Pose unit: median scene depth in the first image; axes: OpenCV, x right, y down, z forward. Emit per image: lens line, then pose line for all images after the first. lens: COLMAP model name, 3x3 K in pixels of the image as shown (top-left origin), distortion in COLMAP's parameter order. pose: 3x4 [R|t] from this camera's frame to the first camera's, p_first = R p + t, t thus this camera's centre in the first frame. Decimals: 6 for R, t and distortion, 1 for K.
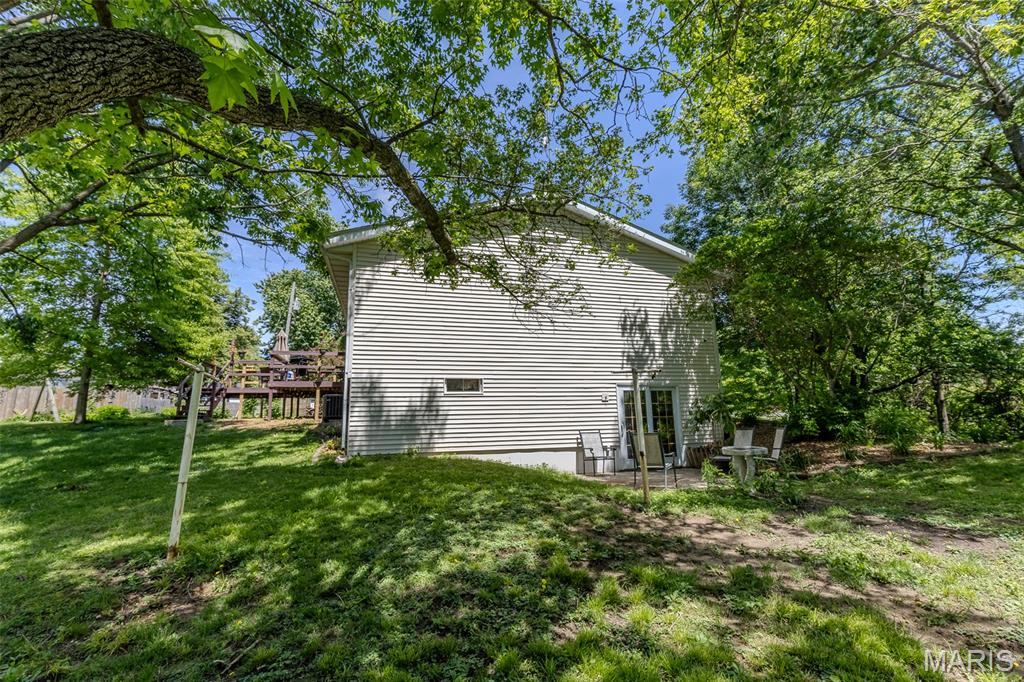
lens RADIAL K [[472.1, 0, 513.1], [0, 472.1, 339.7], [0, 0, 1]] dist [-0.002433, -0.000196]
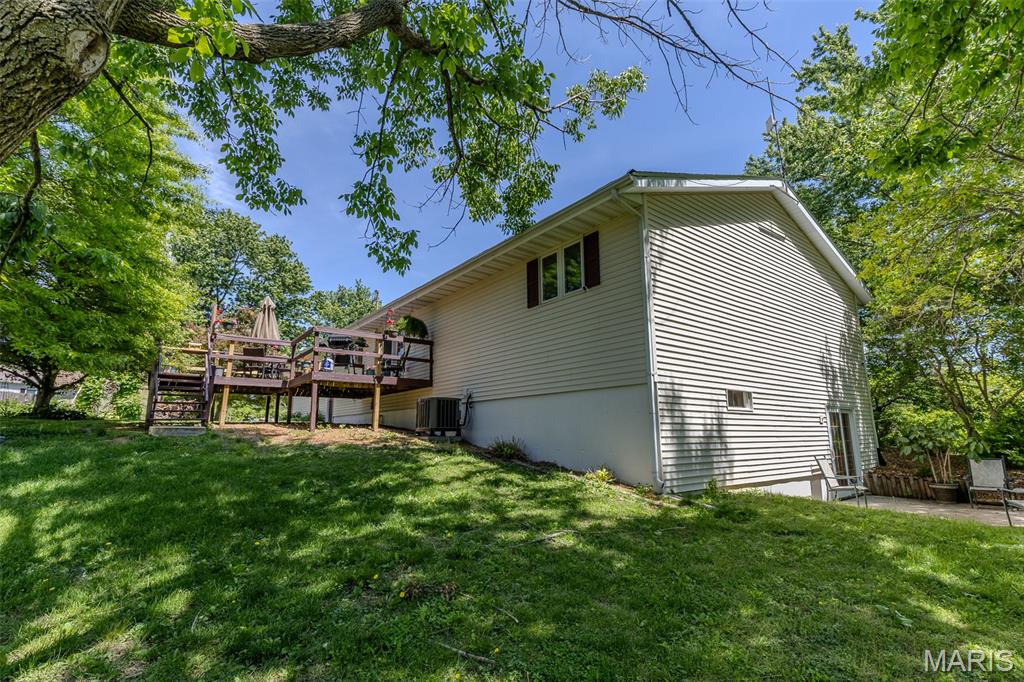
lens RADIAL K [[472.1, 0, 512.3], [0, 472.1, 340.5], [0, 0, 1]] dist [-0.002433, -0.000196]
pose [[0.927469, 0.096228, 0.361305, -0.771376], [-0.092818, 0.995322, -0.026826, 0.056051], [-0.362197, -0.008655, 0.932062, 0.409186]]
